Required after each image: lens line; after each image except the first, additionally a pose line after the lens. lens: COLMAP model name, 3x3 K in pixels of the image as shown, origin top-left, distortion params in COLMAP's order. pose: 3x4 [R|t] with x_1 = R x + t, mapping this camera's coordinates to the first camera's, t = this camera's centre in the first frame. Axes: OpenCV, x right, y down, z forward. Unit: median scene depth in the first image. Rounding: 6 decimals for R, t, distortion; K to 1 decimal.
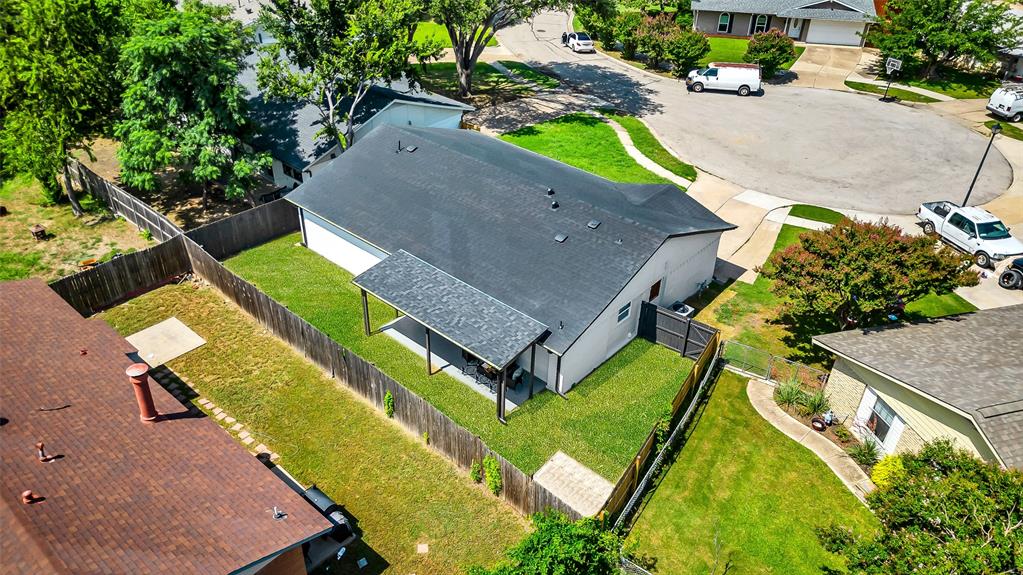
lens RADIAL K [[725.5, 0, 509.7], [0, 725.5, 287.8], [0, 0, 1]] dist [0.027166, -0.005194]
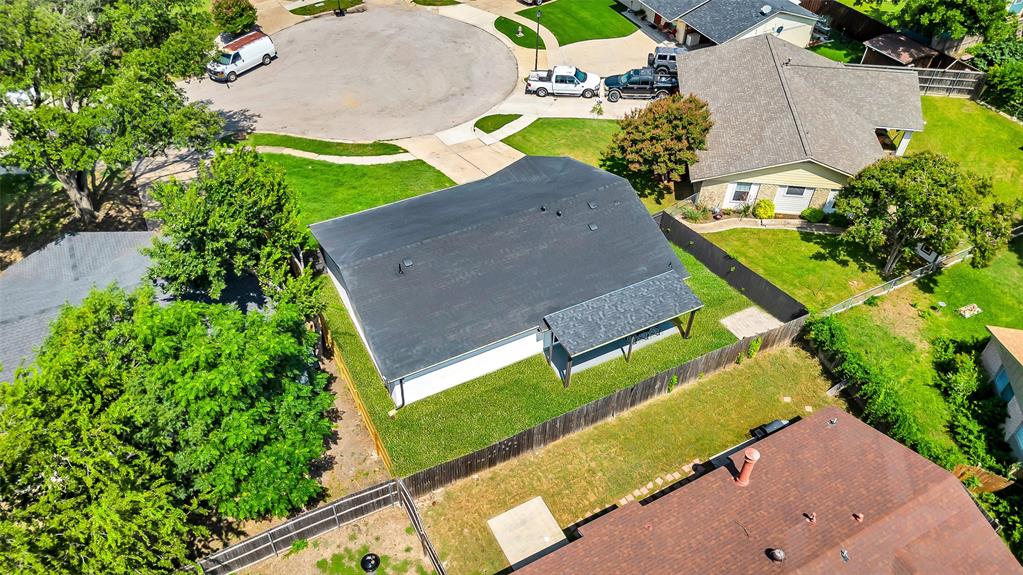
lens RADIAL K [[725.5, 0, 510.3], [0, 725.5, 287.5], [0, 0, 1]] dist [0.027166, -0.005194]
pose [[0.356426, -0.653342, 0.667911, -0.603056], [0.502188, 0.736783, 0.452723, -0.424097], [-0.787889, 0.174054, 0.590709, 0.212409]]
